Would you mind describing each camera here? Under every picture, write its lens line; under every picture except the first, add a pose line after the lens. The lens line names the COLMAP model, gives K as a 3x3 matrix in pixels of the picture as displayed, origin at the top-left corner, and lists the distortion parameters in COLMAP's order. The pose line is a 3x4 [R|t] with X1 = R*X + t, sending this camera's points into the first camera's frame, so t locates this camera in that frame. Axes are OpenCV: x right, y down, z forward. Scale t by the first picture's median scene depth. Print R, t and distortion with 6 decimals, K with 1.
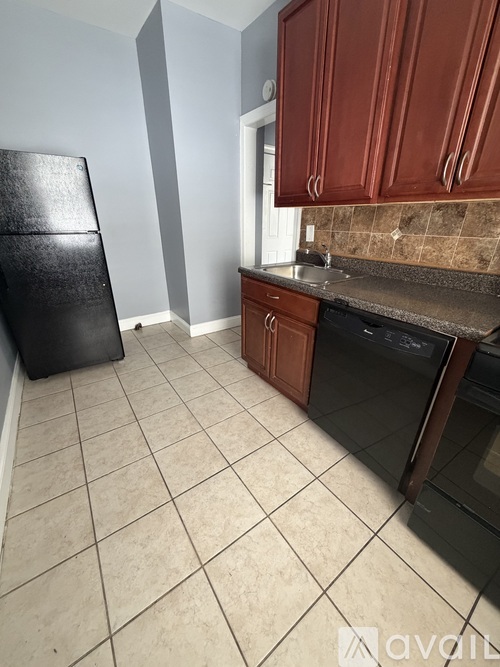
lens RADIAL K [[266.7, 0, 250.1], [0, 266.7, 331.9], [0, 0, 1]] dist [-0.001701, -0.000479]
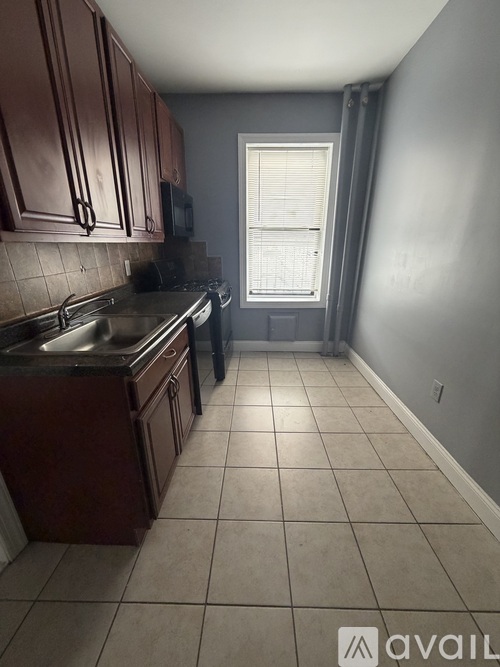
lens RADIAL K [[266.7, 0, 249.5], [0, 266.7, 334.7], [0, 0, 1]] dist [-0.001701, -0.000479]
pose [[-0.807348, -0.188894, 0.559025, -0.507254], [0.239975, 0.760389, 0.603507, -0.567762], [-0.539075, 0.621392, -0.568568, 1.234065]]
